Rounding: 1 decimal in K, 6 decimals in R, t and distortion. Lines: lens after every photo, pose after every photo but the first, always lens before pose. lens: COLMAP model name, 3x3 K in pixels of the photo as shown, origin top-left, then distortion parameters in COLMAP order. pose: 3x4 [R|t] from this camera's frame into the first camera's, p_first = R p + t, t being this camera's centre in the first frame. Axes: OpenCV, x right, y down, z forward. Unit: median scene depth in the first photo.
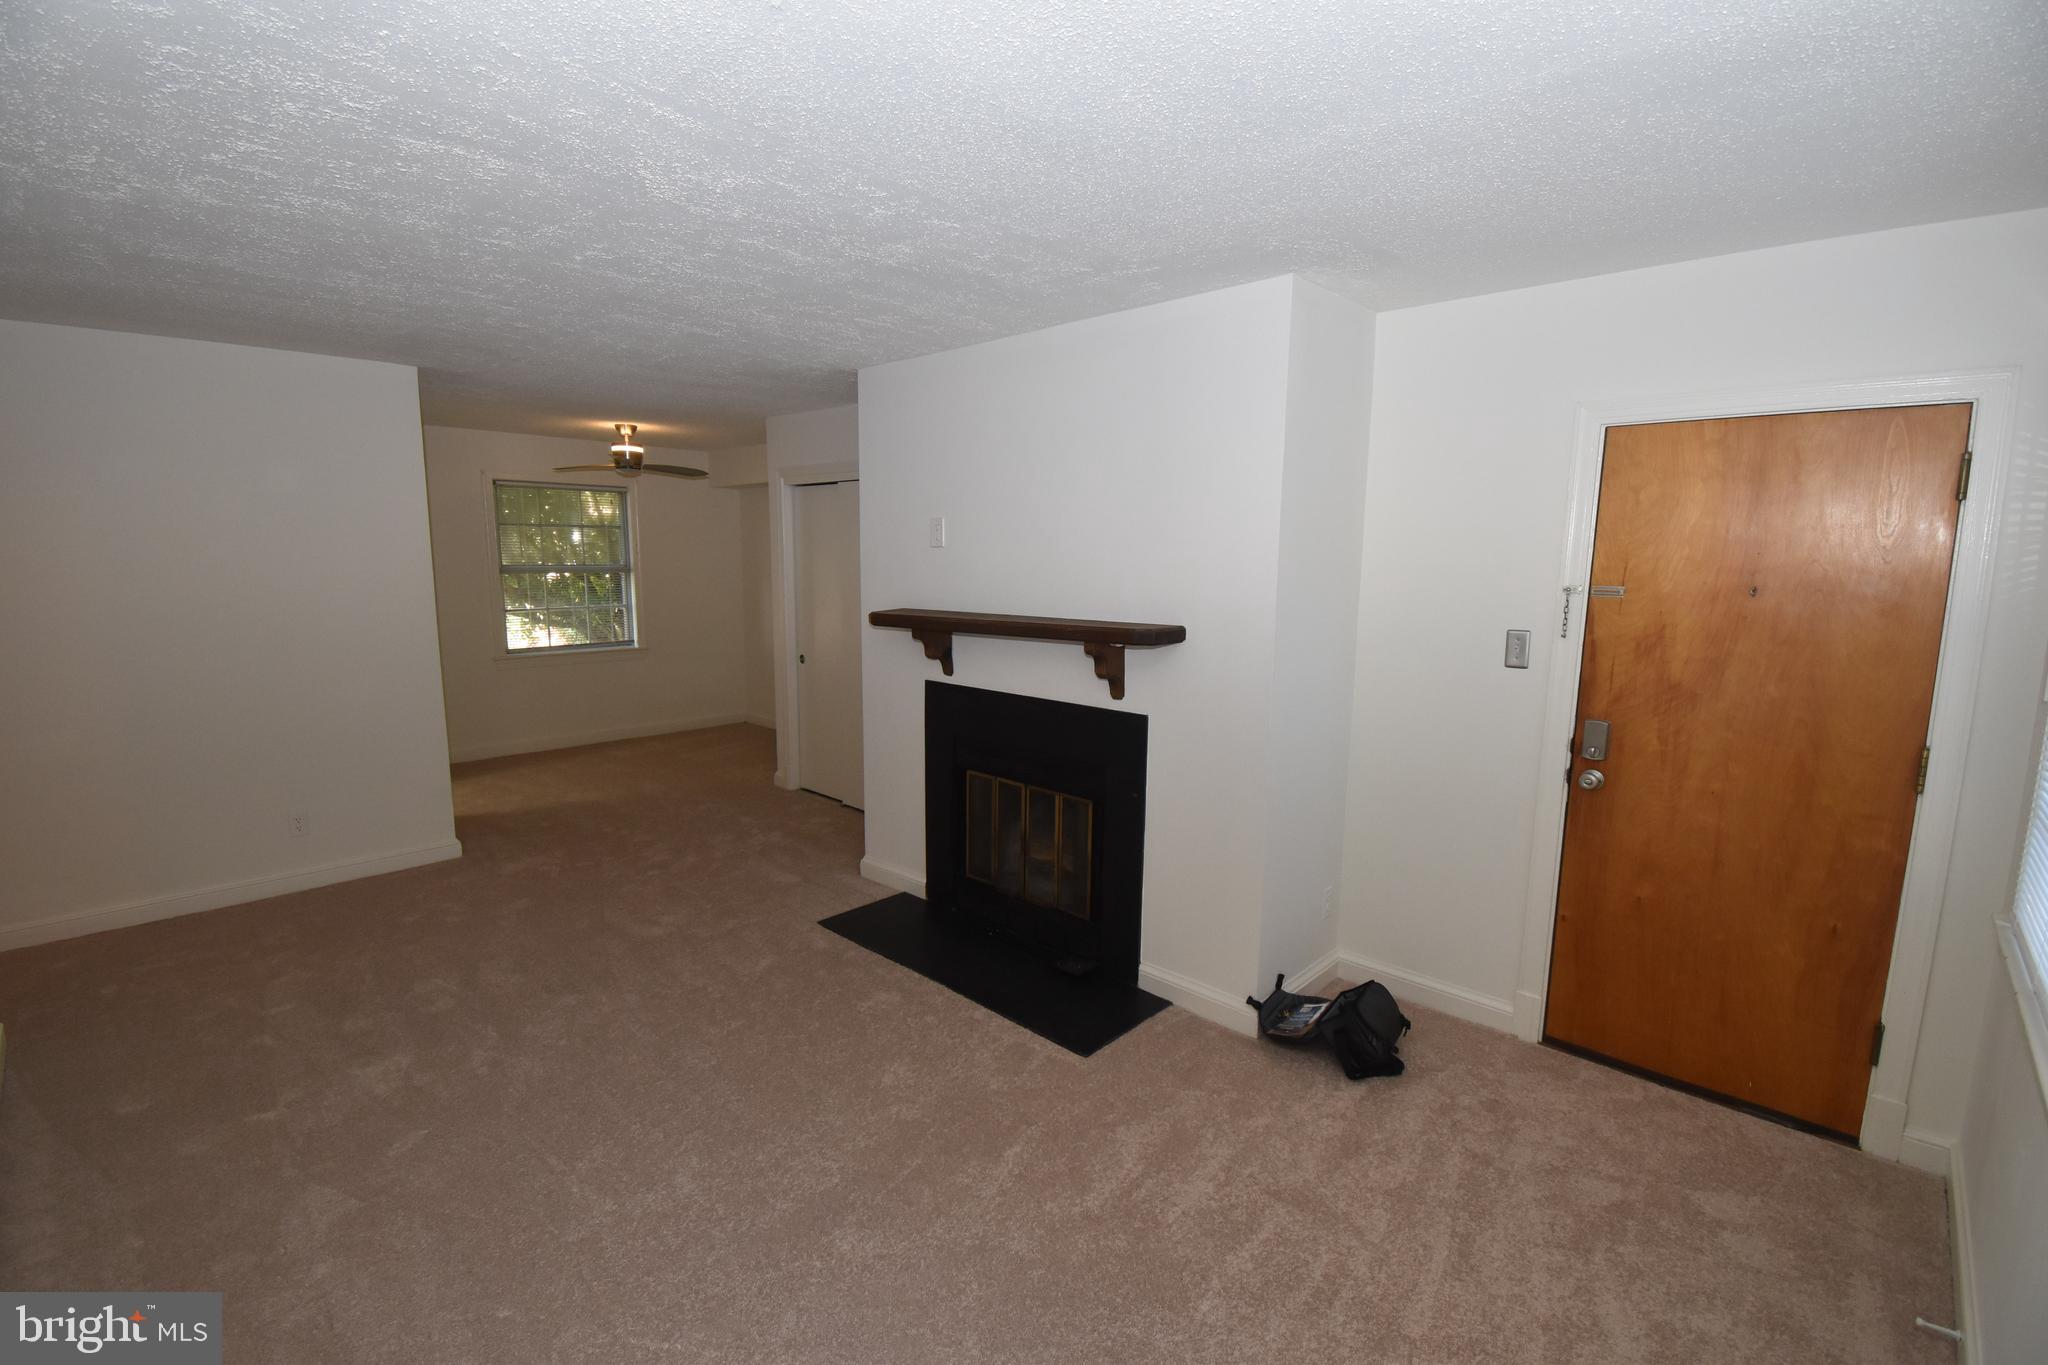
lens RADIAL K [[899.0, 0, 1021.6], [0, 899.0, 686.0], [0, 0, 1]] dist [0.016639, -0.022677]
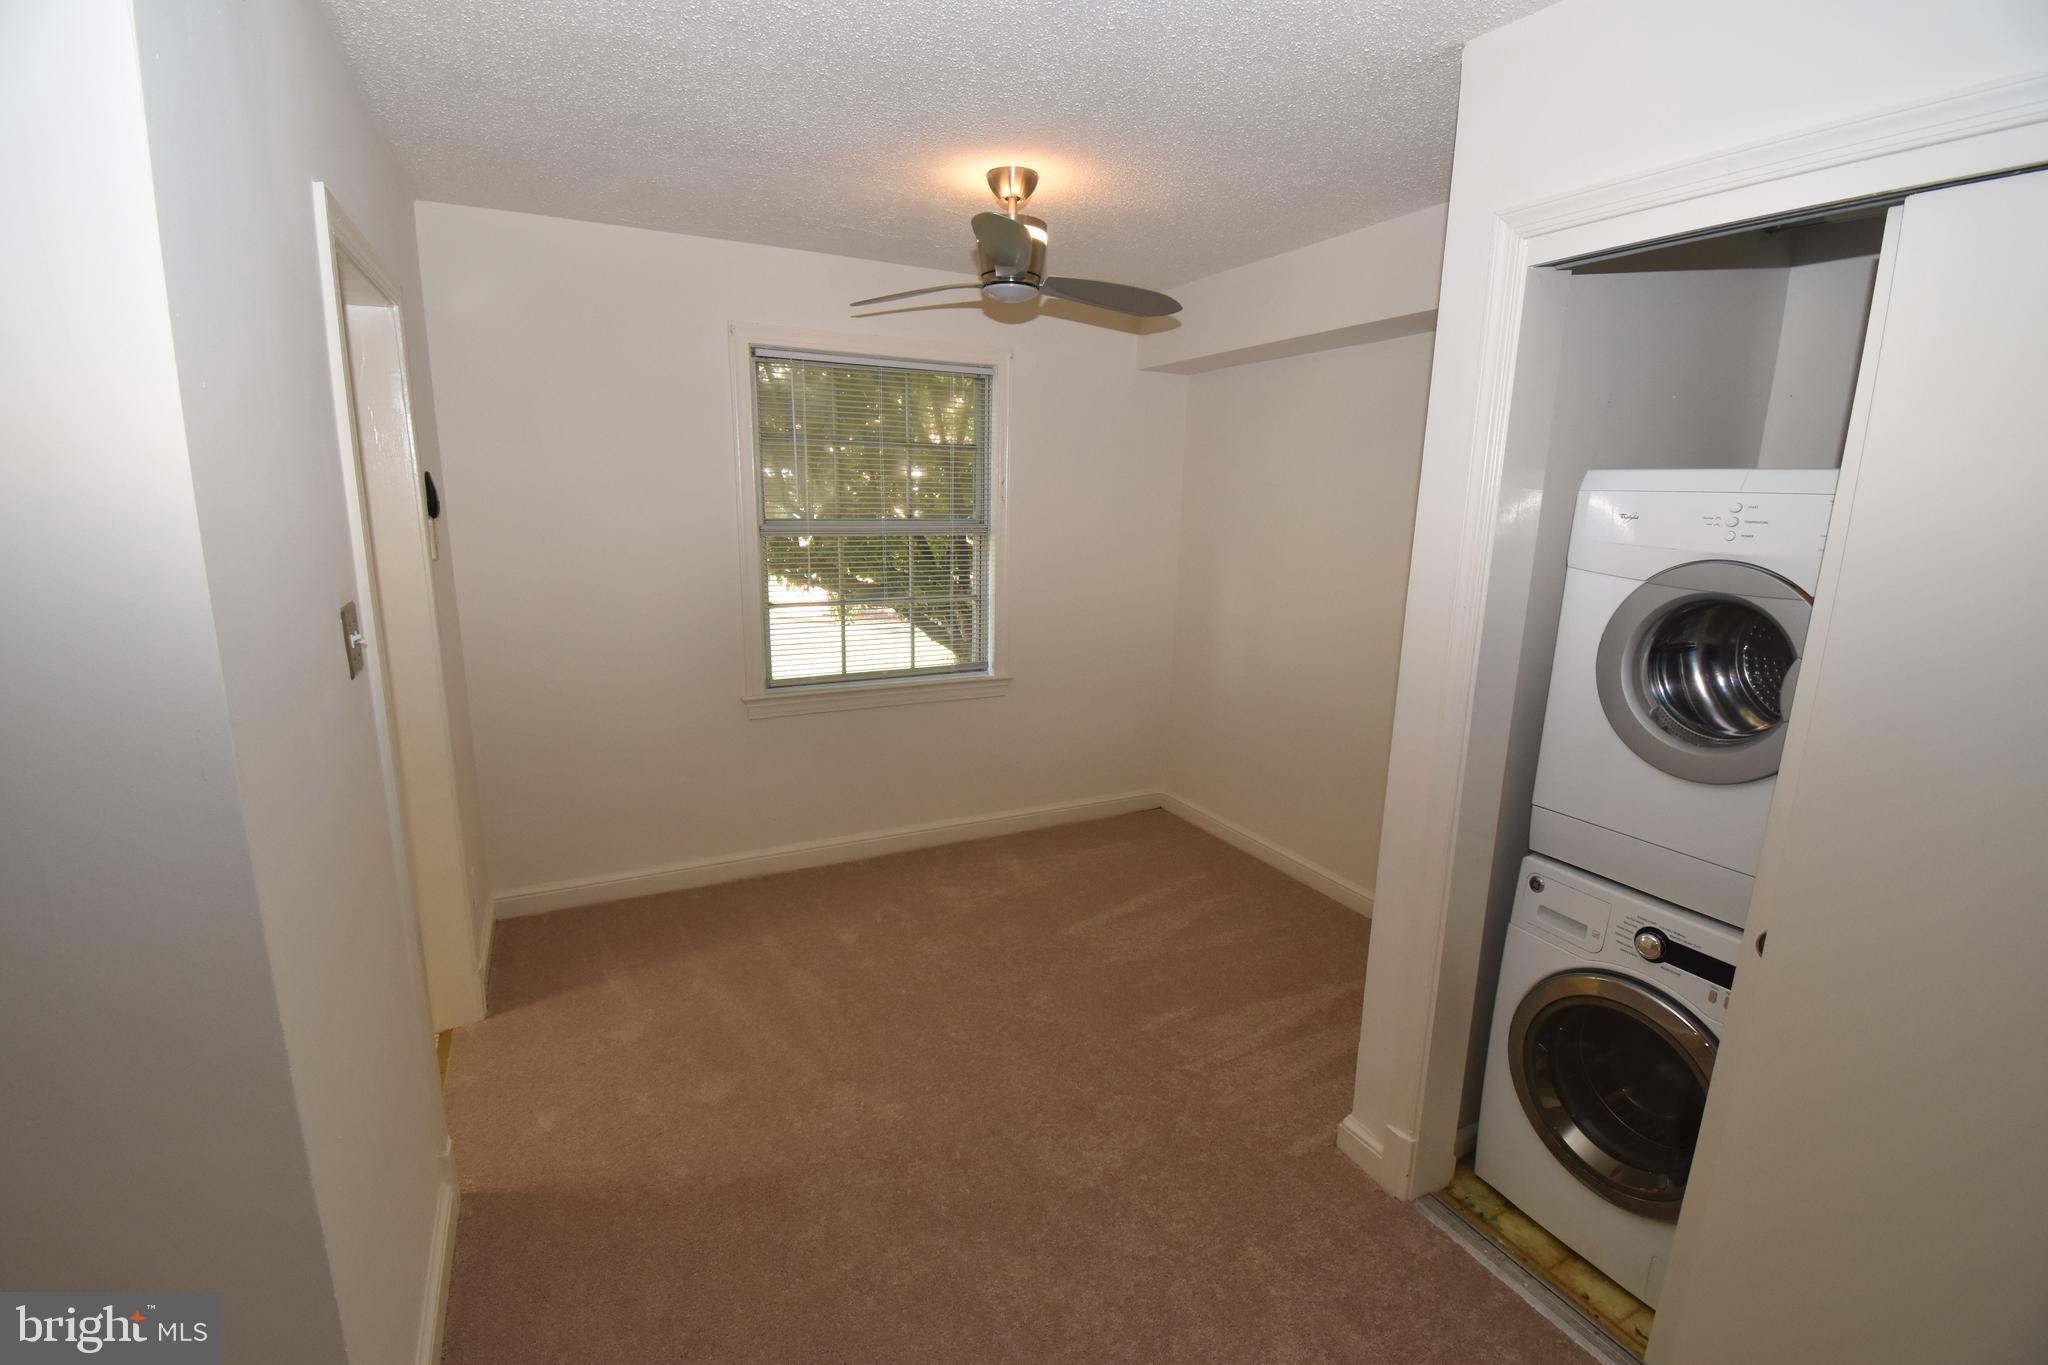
lens RADIAL K [[899.0, 0, 1021.6], [0, 899.0, 686.0], [0, 0, 1]] dist [0.016639, -0.022677]
pose [[0.940584, 0.077898, -0.330505, -0.250461], [-0.058033, 0.995888, 0.069570, -0.080443], [0.334565, -0.046256, 0.941237, 0.539254]]
